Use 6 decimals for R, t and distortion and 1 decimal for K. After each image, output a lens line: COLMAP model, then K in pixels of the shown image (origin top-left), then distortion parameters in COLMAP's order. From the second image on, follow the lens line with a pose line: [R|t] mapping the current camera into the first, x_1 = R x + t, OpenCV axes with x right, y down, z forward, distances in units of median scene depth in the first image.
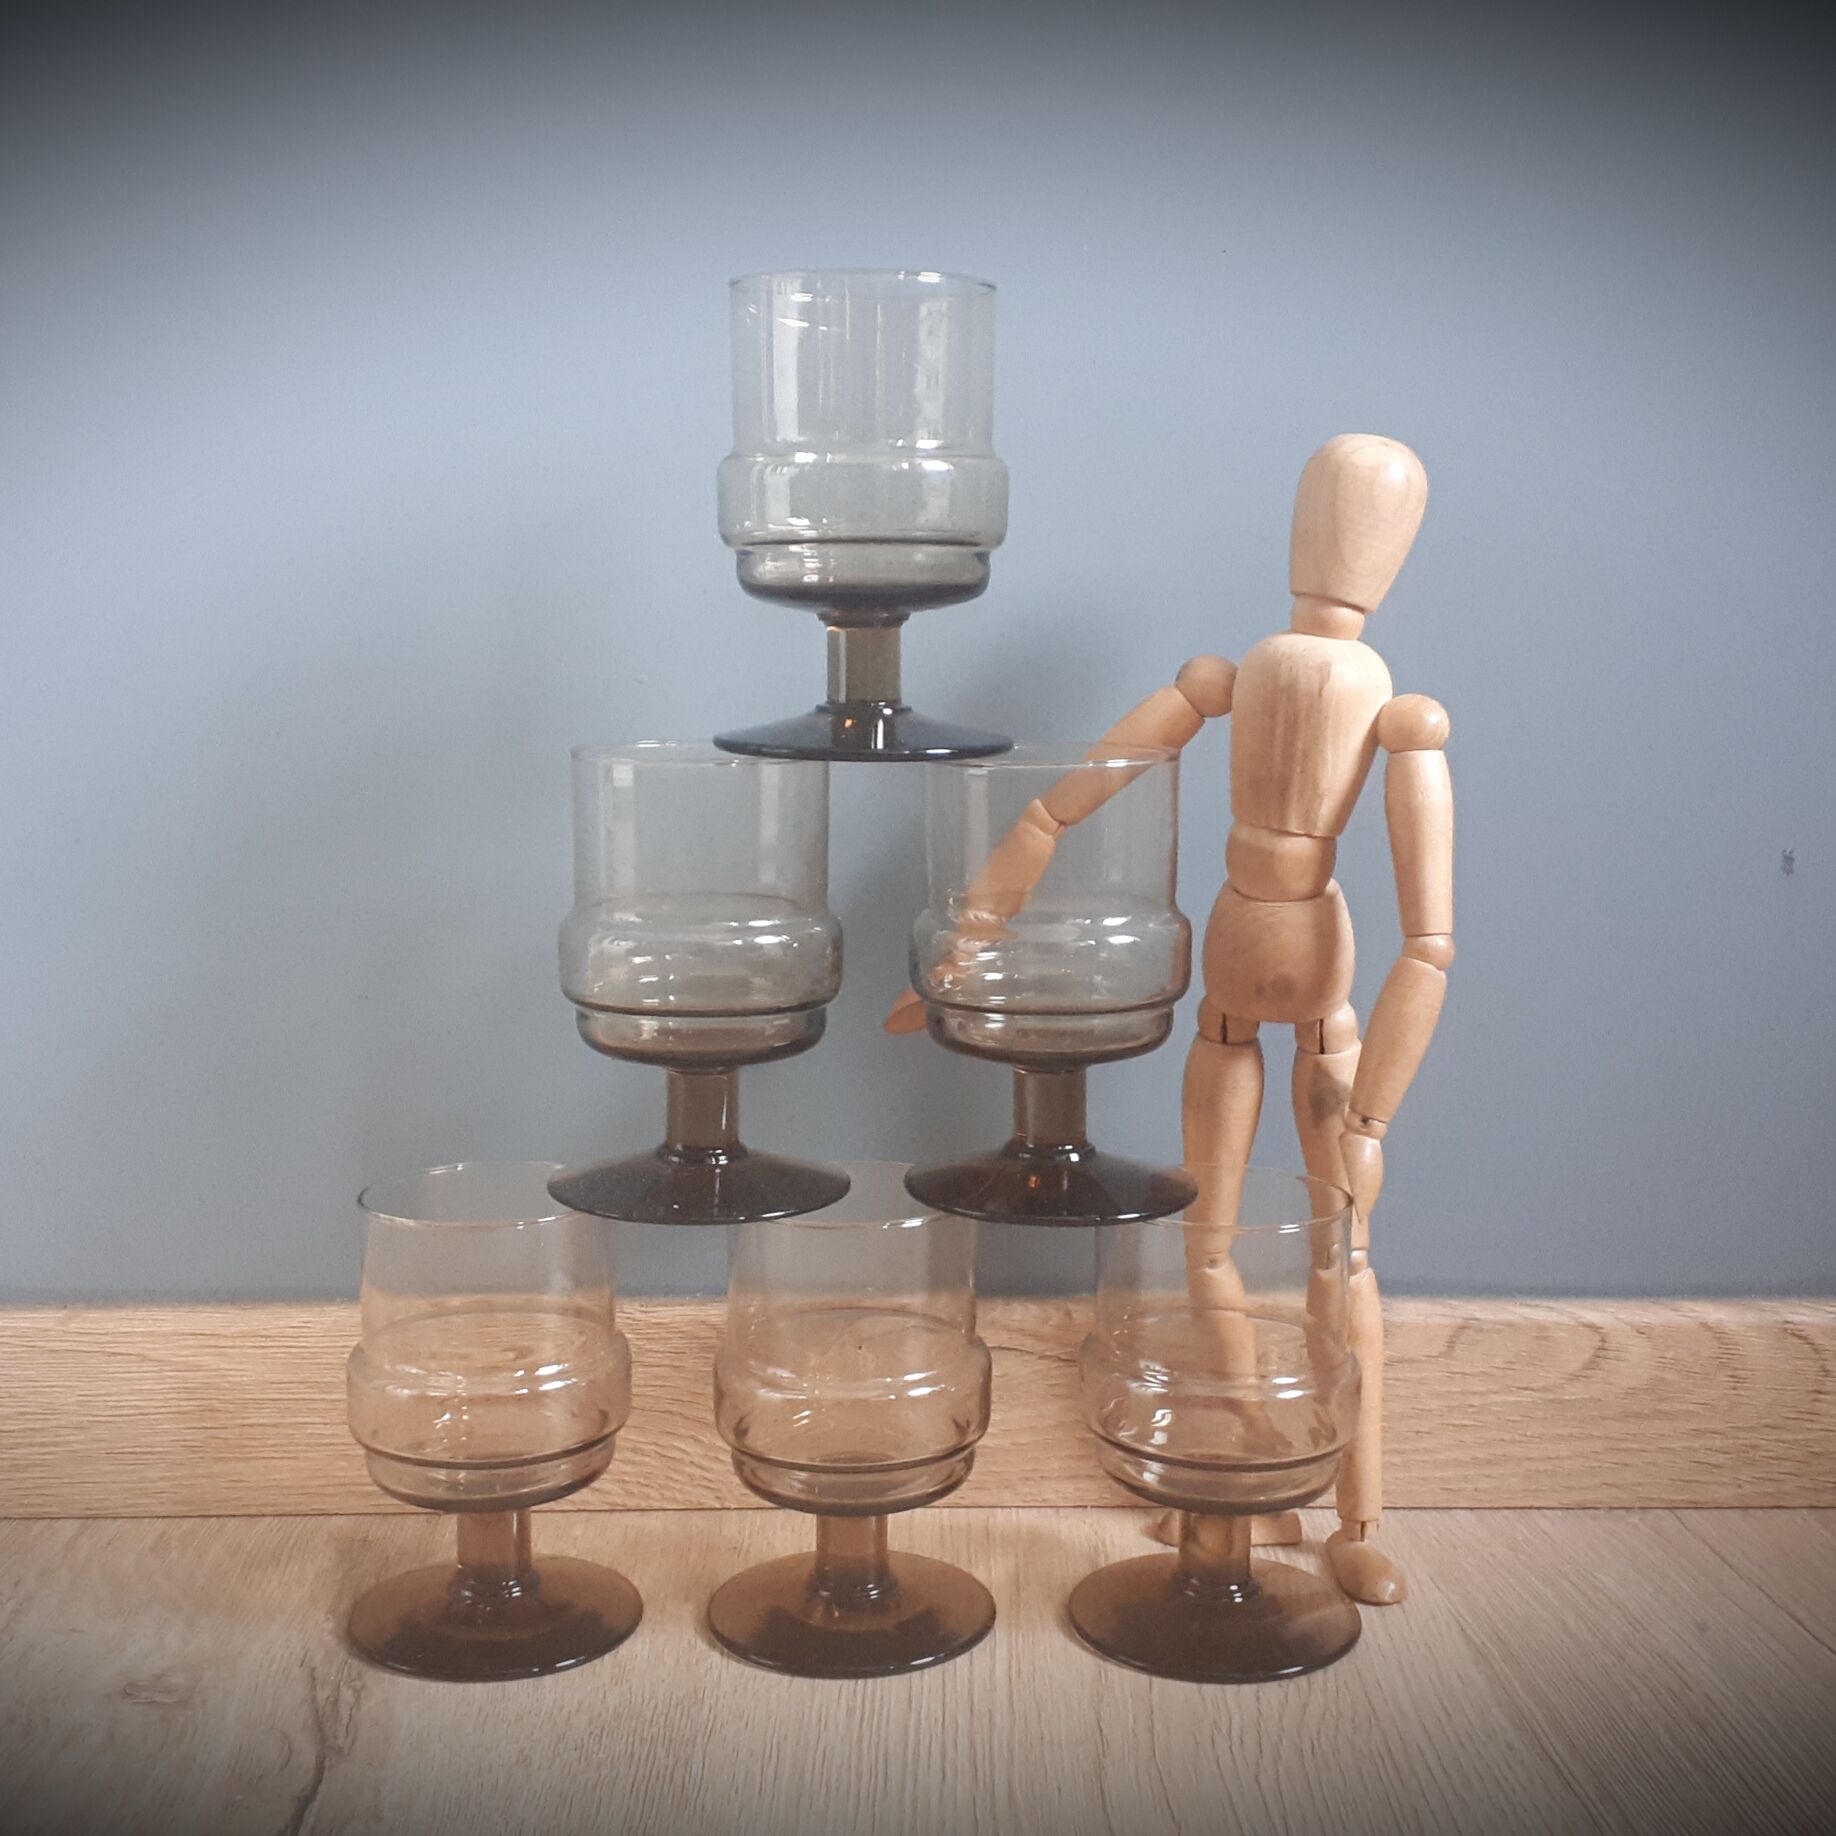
lens RADIAL K [[2549.0, 0, 891.8], [0, 2549.0, 918.0], [0, 0, 1]] dist [0.294030, -0.854211]
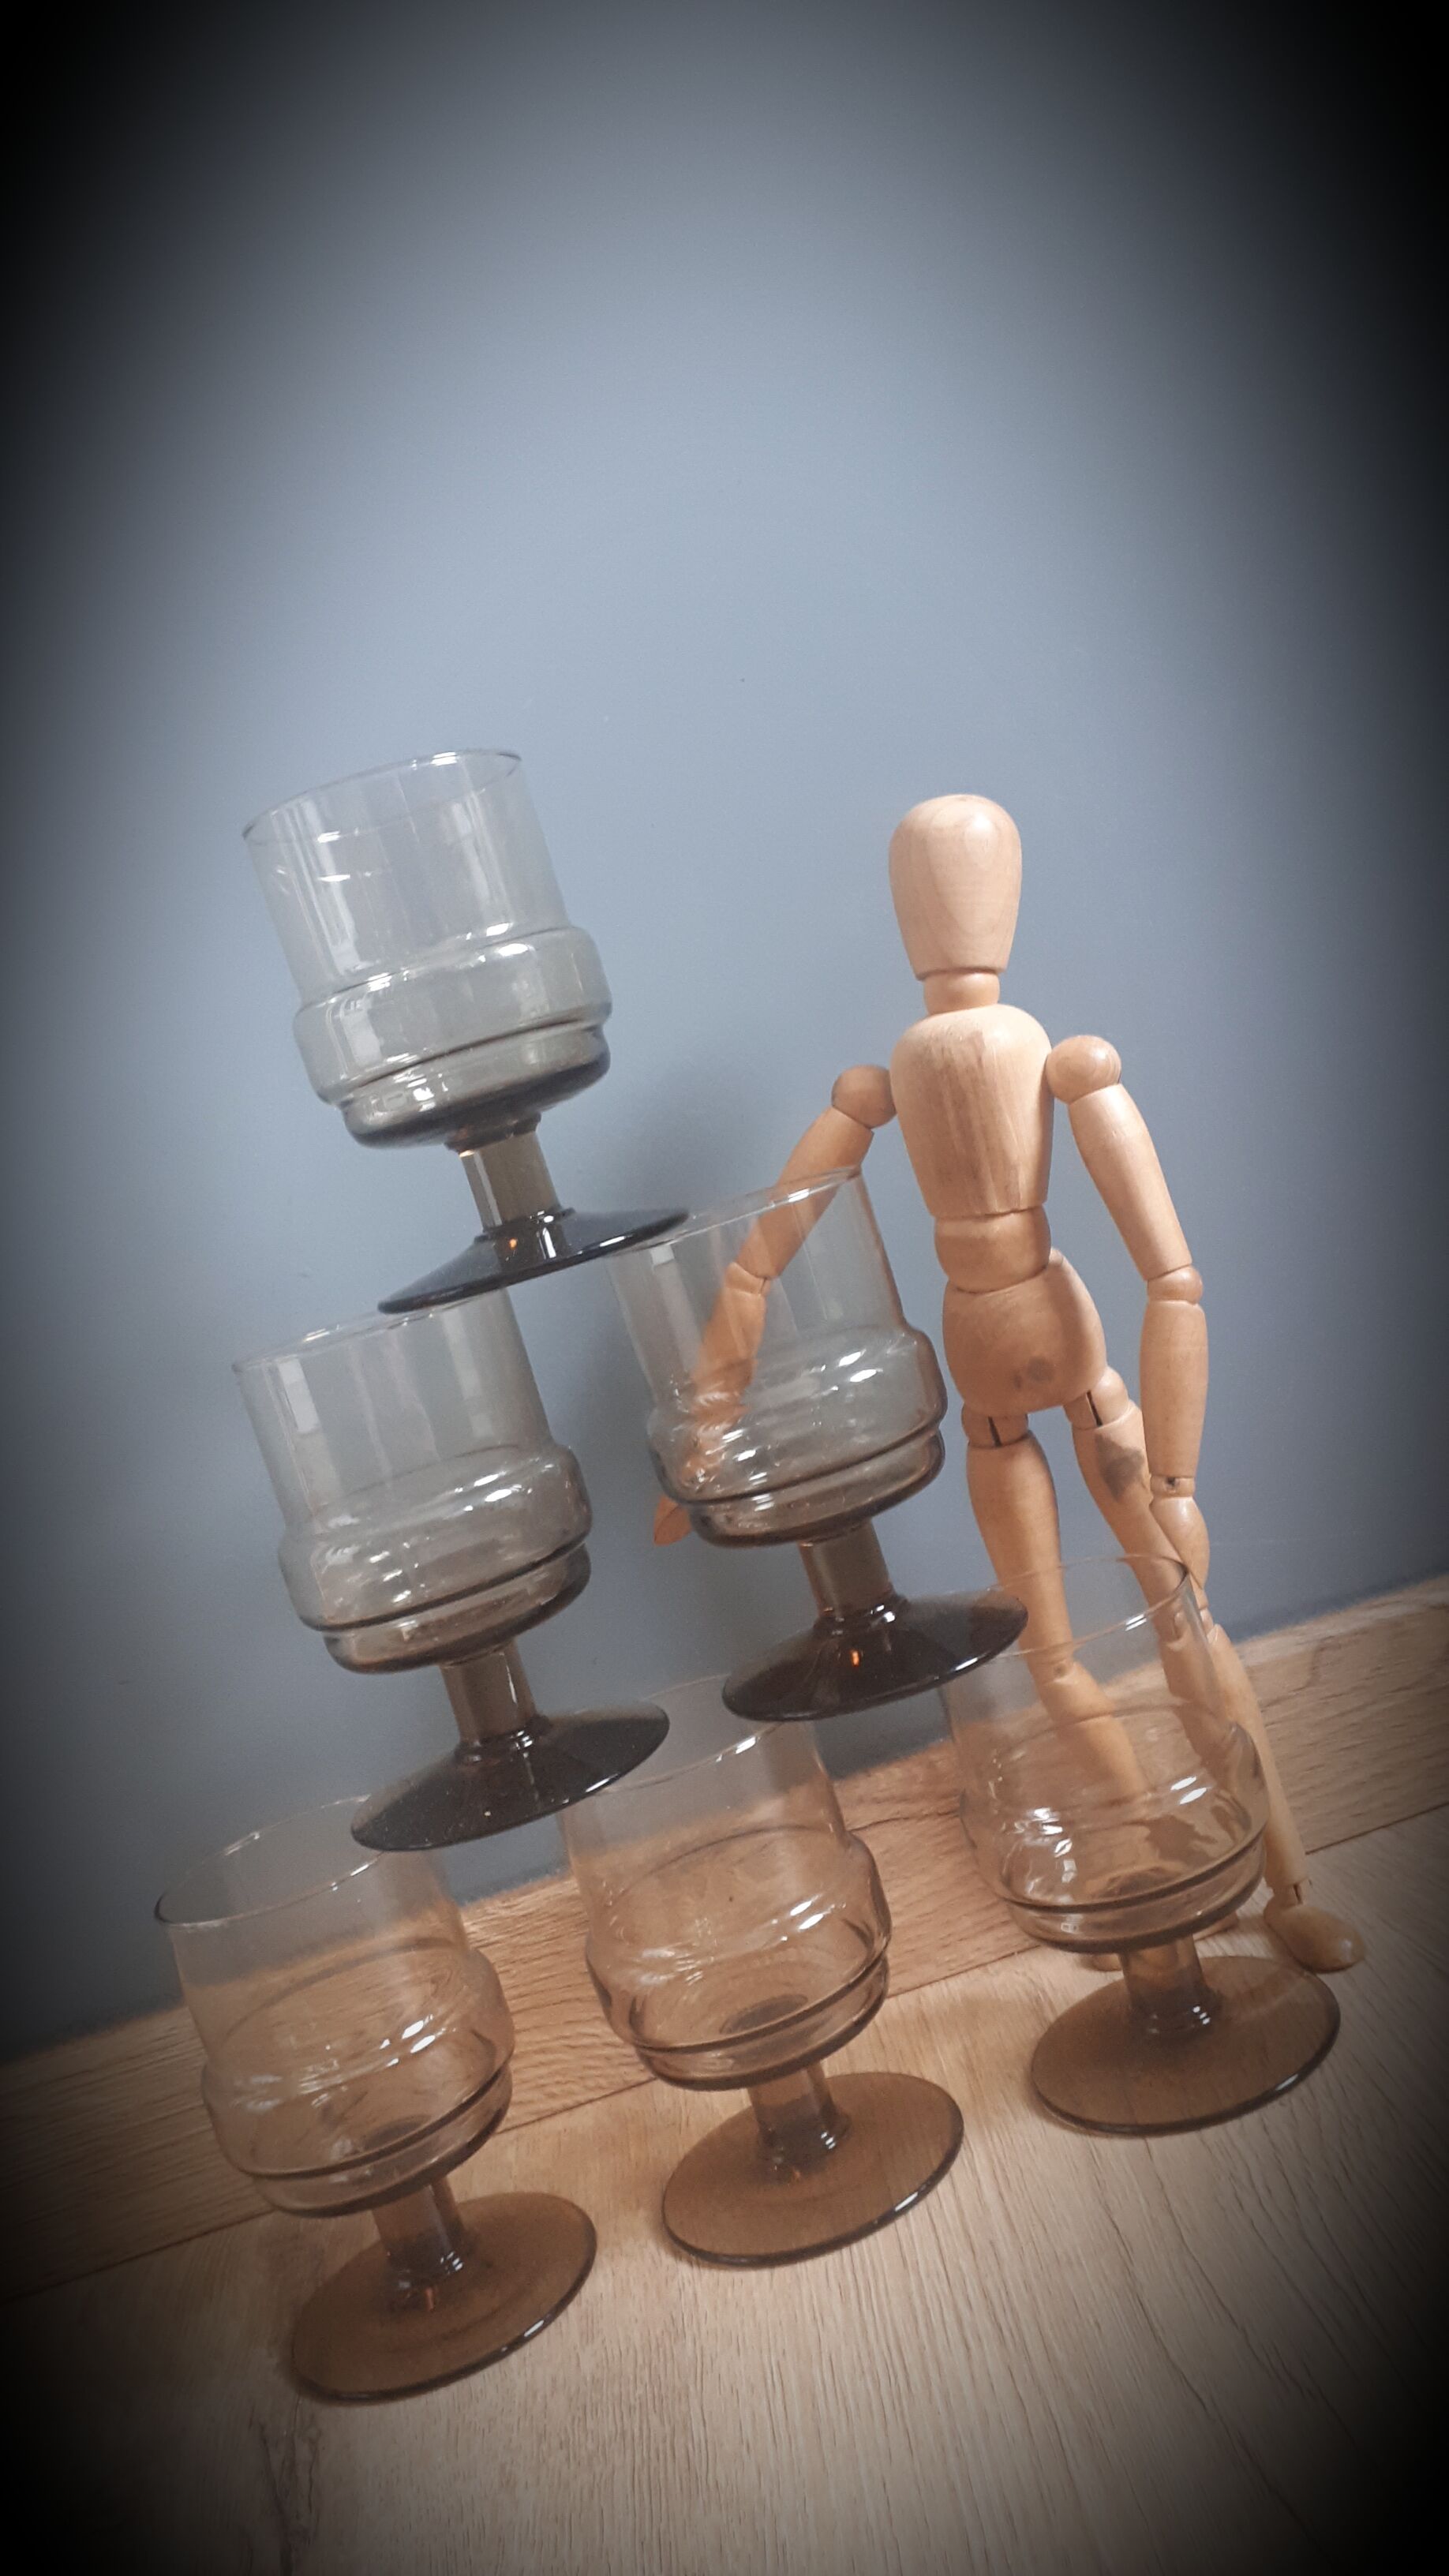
lens RADIAL K [[2074.1, 0, 710.2], [0, 2074.1, 1273.2], [0, 0, 1]] dist [0.141505, -0.269126]
pose [[0.951177, -0.306415, 0.037032, 0.019832], [0.308175, 0.949484, -0.059234, 0.000608], [-0.017011, 0.067754, 0.997557, 0.239936]]
